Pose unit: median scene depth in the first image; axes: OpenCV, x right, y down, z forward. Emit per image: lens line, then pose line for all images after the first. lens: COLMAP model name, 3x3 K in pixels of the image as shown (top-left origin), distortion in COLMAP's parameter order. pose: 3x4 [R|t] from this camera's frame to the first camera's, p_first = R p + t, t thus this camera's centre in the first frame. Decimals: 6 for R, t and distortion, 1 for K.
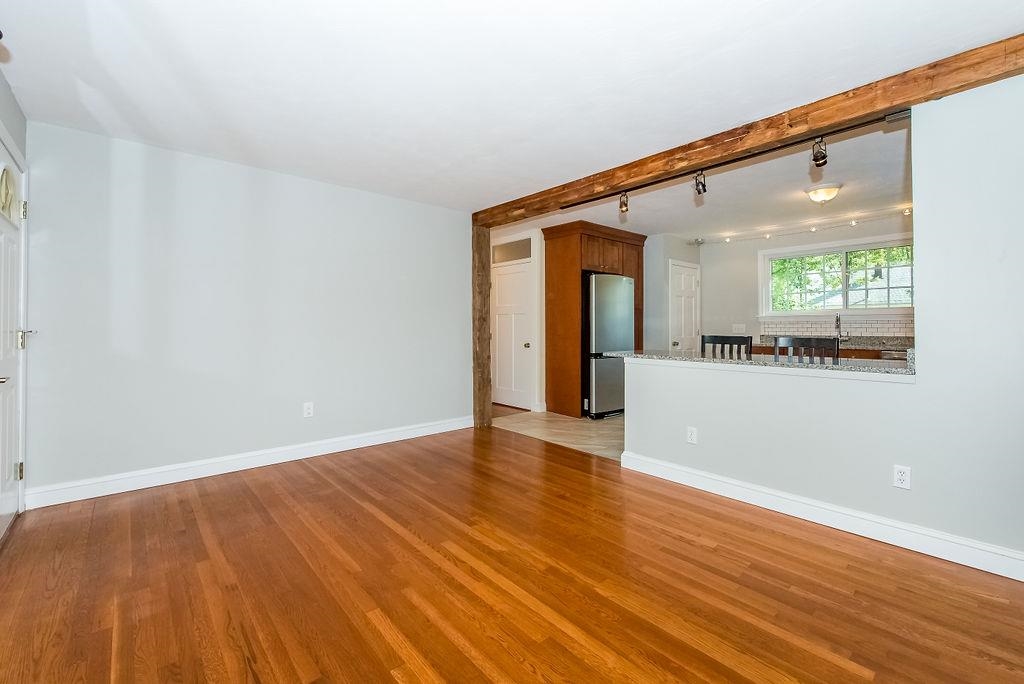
lens RADIAL K [[440.8, 0, 507.8], [0, 440.8, 318.9], [0, 0, 1]] dist [-0.001643, 0.000047]
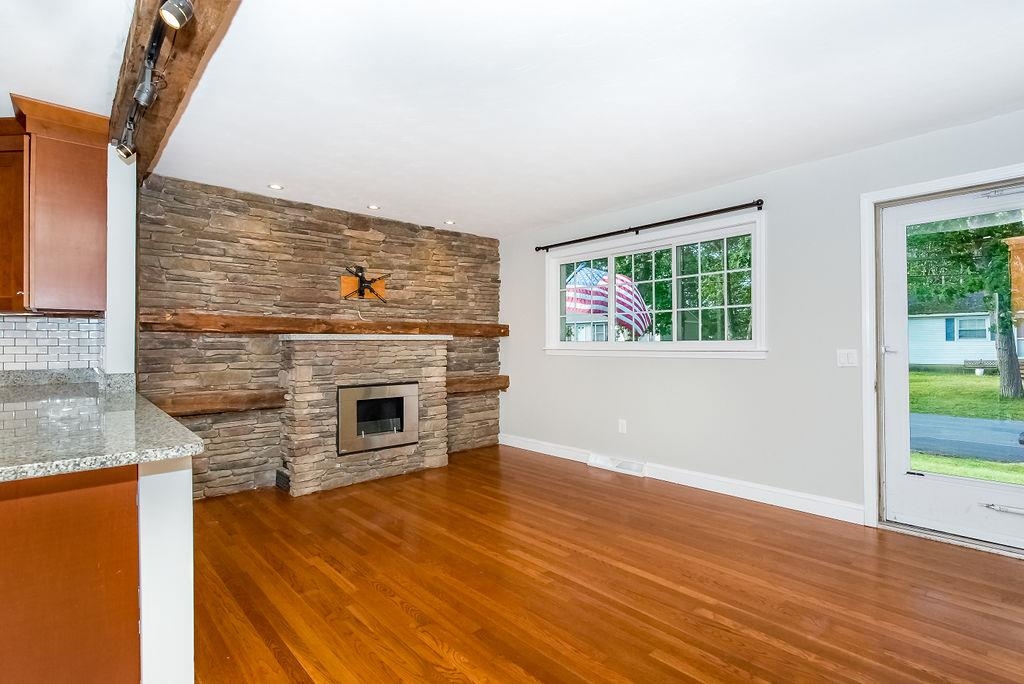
lens RADIAL K [[490.4, 0, 512.9], [0, 490.4, 343.5], [0, 0, 1]] dist [0.001872, 0.000059]
pose [[-0.999621, 0.004247, -0.027192, 0.014451], [0.004865, 0.999730, -0.022724, 0.024323], [0.027088, -0.022848, -0.999372, 1.938216]]
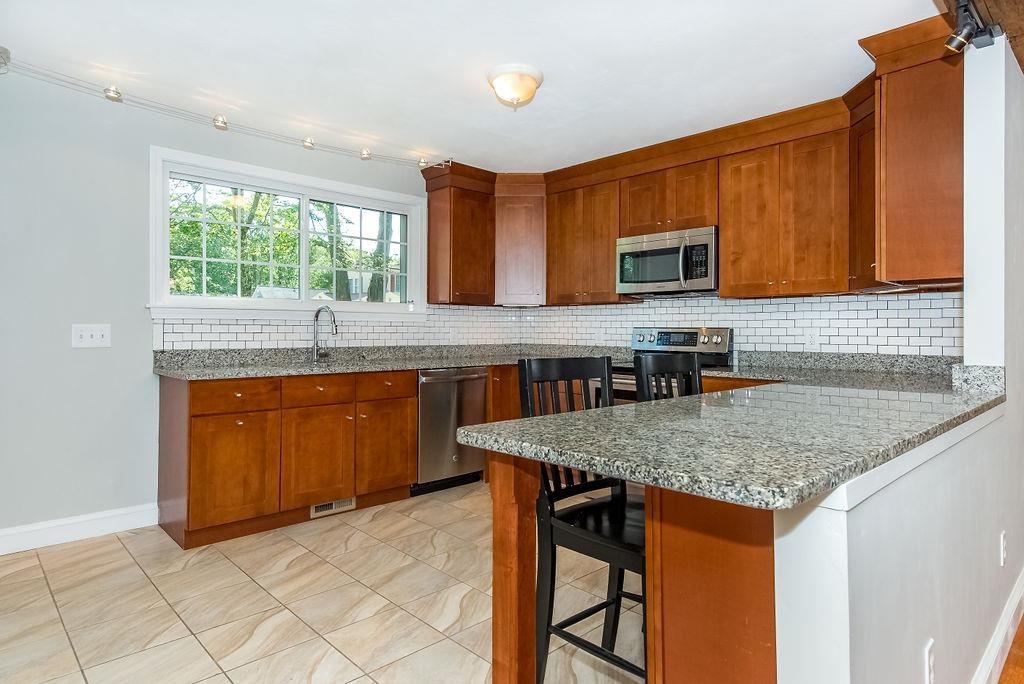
lens RADIAL K [[583.4, 0, 526.9], [0, 583.4, 327.1], [0, 0, 1]] dist [0.007154, 0.001591]
pose [[-0.068168, 0.007659, 0.997644, 0.002141], [-0.023595, 0.999678, -0.009287, 0.027390], [-0.997395, -0.024172, -0.067965, 1.602340]]
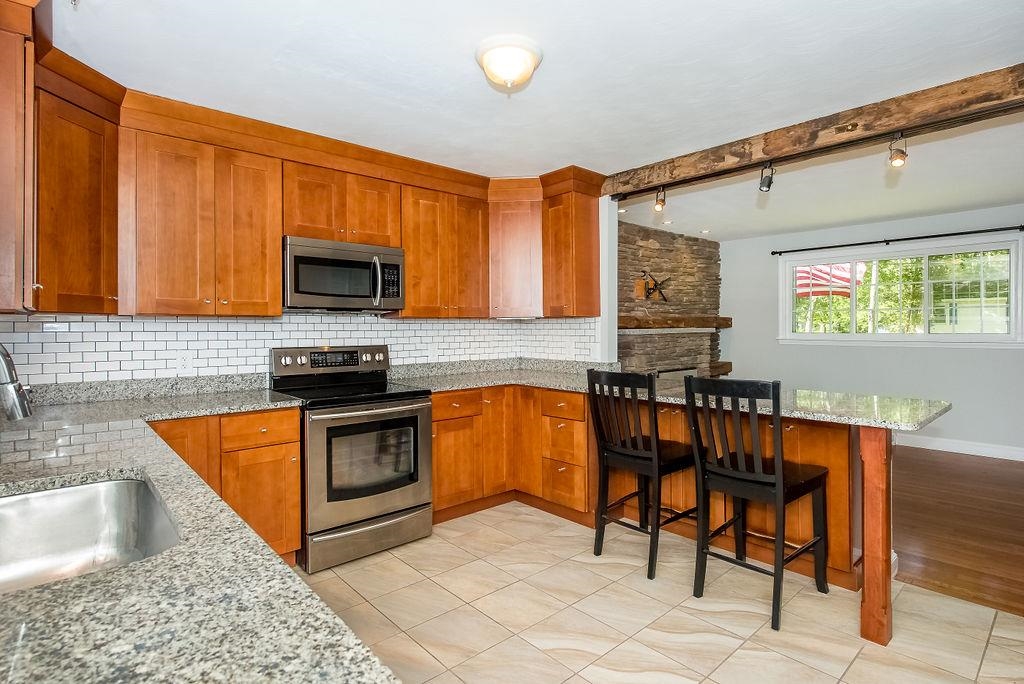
lens RADIAL K [[515.1, 0, 515.0], [0, 515.1, 335.1], [0, 0, 1]] dist [-0.003775, 0.001023]
pose [[-0.999777, 0.006636, -0.020035, 1.119096], [0.006691, 0.999974, -0.002671, -0.017449], [0.020017, -0.002804, -0.999796, 2.363891]]
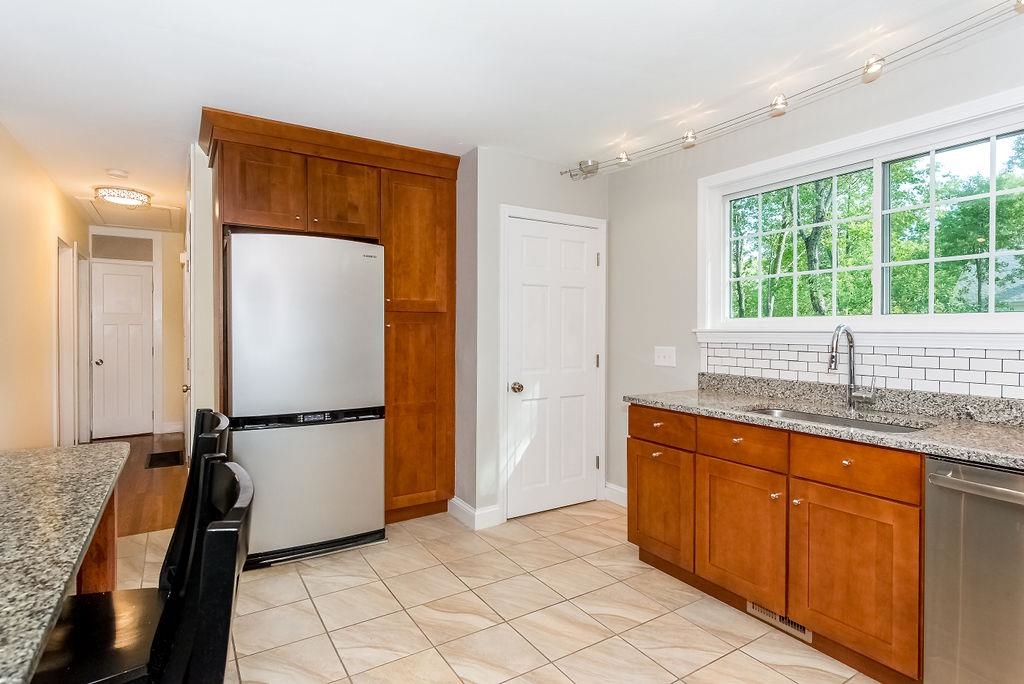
lens RADIAL K [[538.0, 0, 525.3], [0, 538.0, 333.1], [0, 0, 1]] dist [0.024378, -0.001044]
pose [[0.990117, 0.003725, -0.140197, 1.108098], [-0.000006, 0.999648, 0.026516, -0.038922], [0.140247, -0.026253, 0.989768, 1.034269]]
